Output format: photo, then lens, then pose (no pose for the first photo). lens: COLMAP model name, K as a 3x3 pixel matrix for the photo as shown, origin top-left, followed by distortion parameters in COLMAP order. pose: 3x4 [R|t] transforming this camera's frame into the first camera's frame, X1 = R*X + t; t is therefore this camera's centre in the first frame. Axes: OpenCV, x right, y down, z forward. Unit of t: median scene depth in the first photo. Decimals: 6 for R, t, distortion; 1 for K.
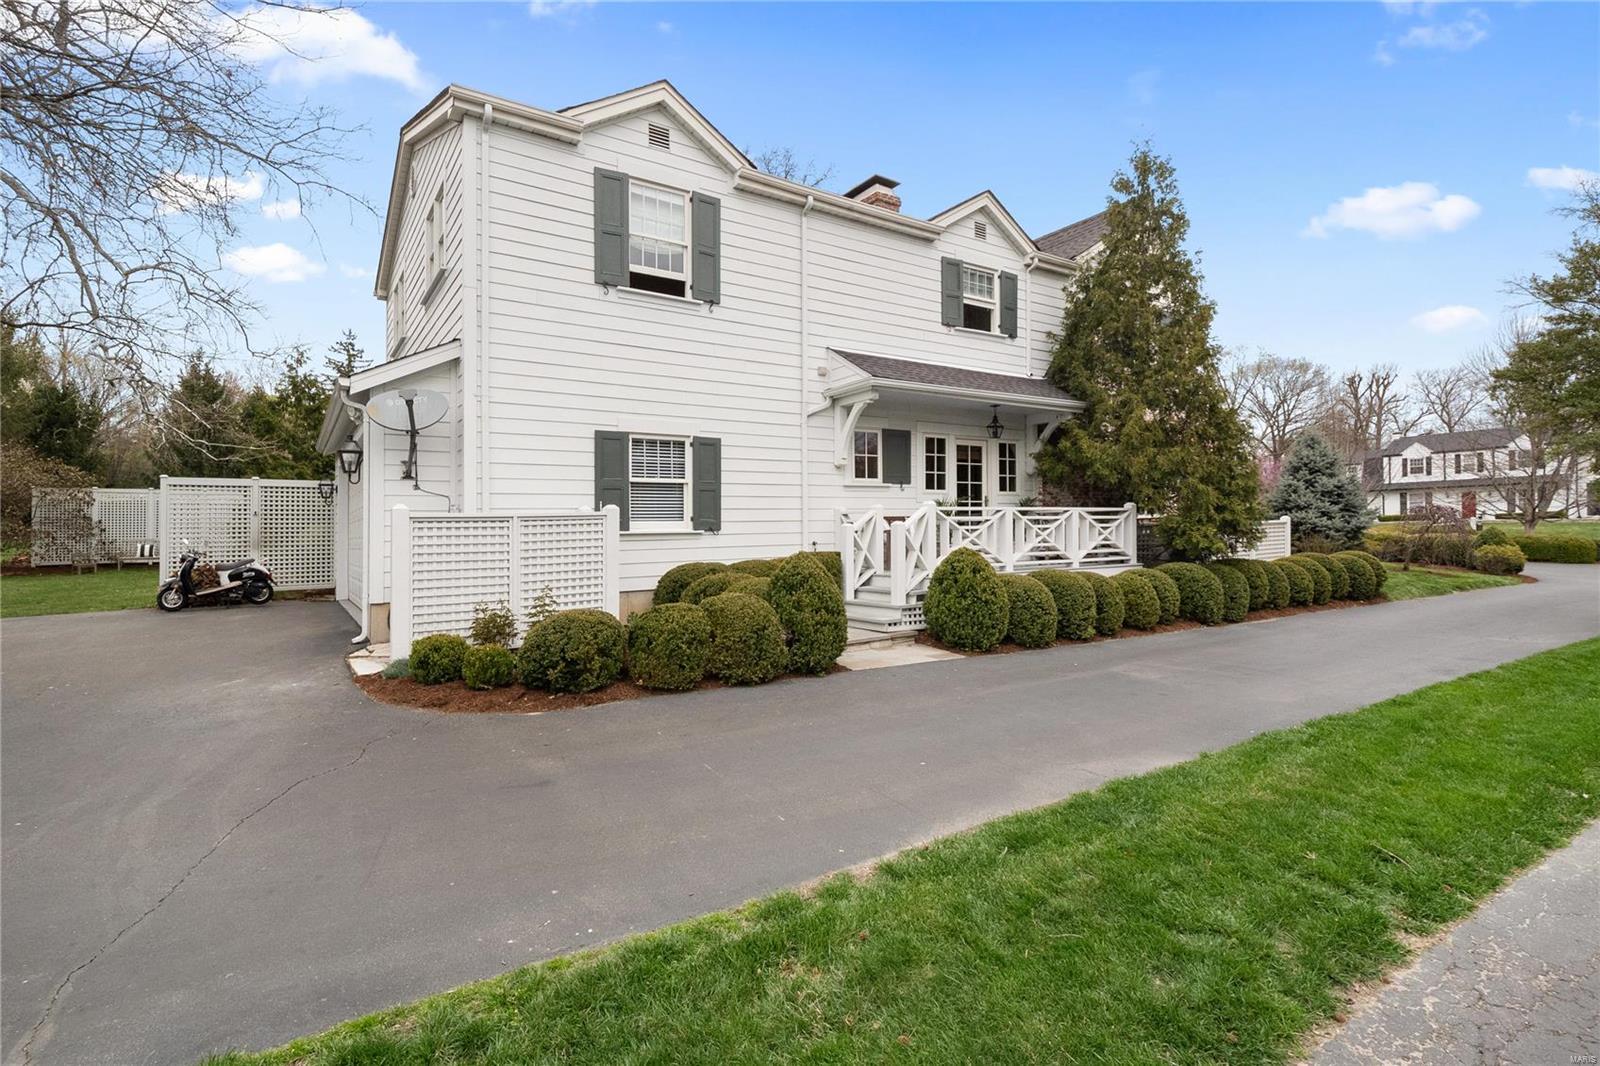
lens RADIAL K [[743.2, 0, 795.4], [0, 743.2, 532.3], [0, 0, 1]] dist [-0.004354, 0.000126]
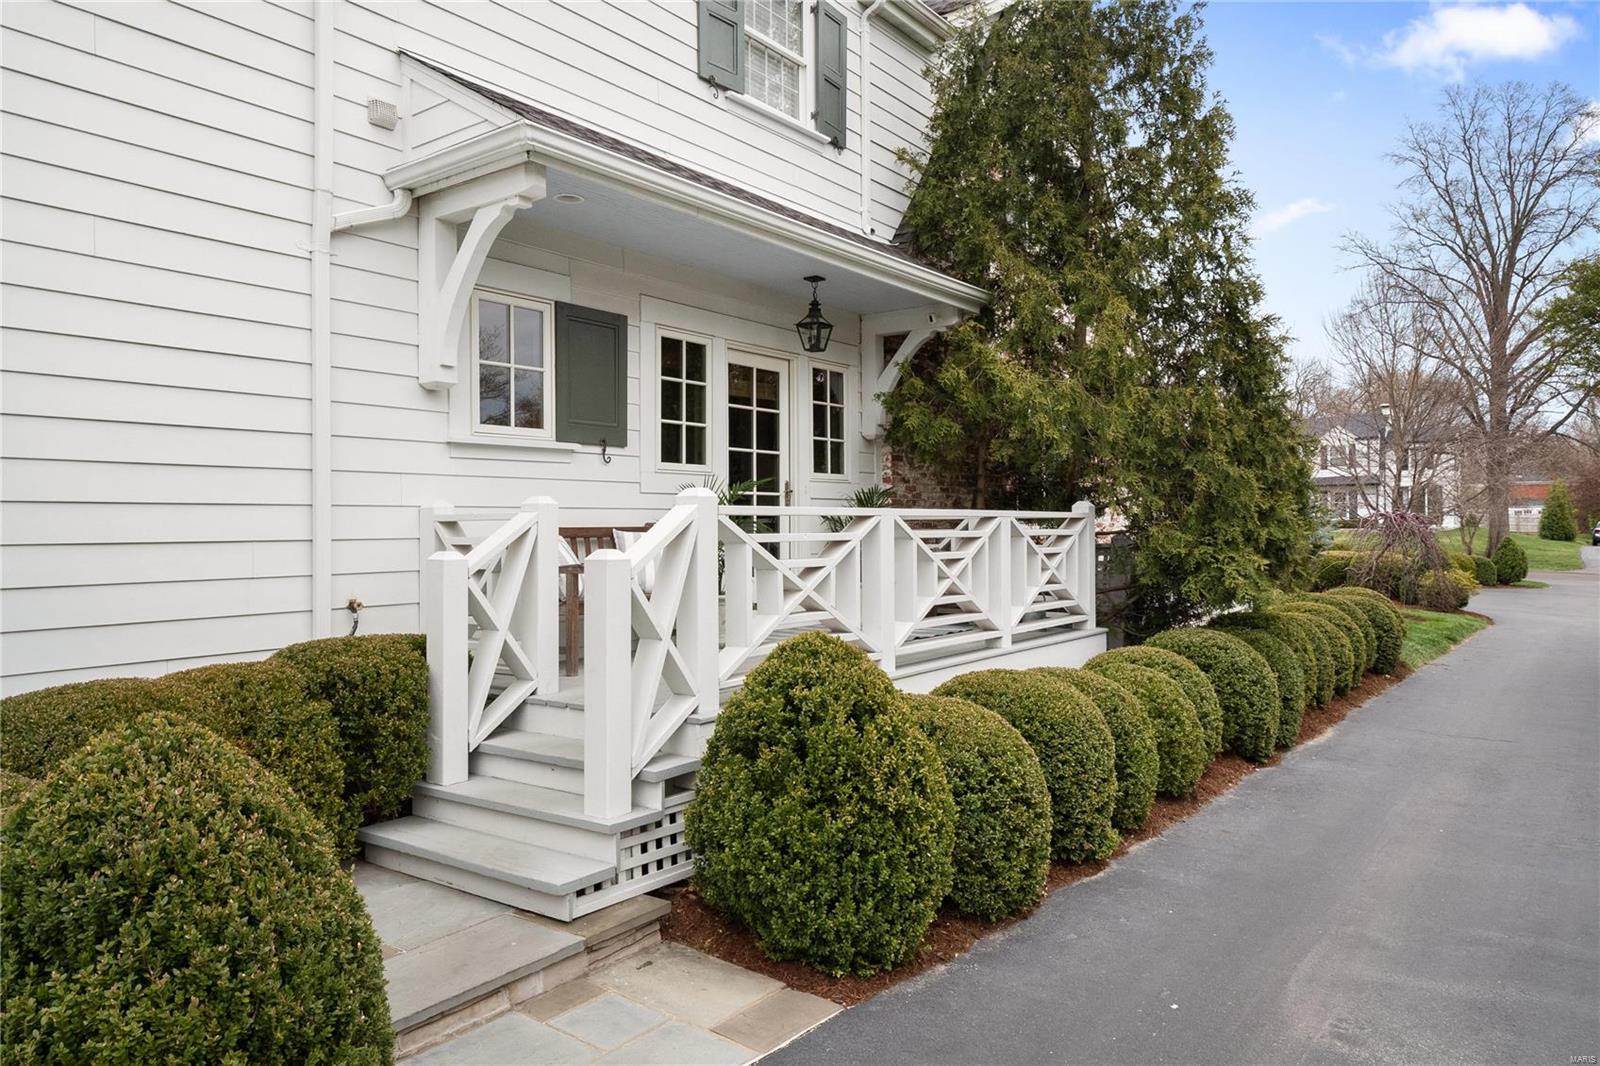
lens RADIAL K [[1062.3, 0, 805.2], [0, 1062.3, 541.0], [0, 0, 1]] dist [-0.008793, -0.002695]
pose [[0.939330, 0.002141, 0.343009, 0.049145], [-0.002492, 0.999997, 0.000583, -0.014669], [-0.343007, -0.001402, 0.939332, 0.430328]]
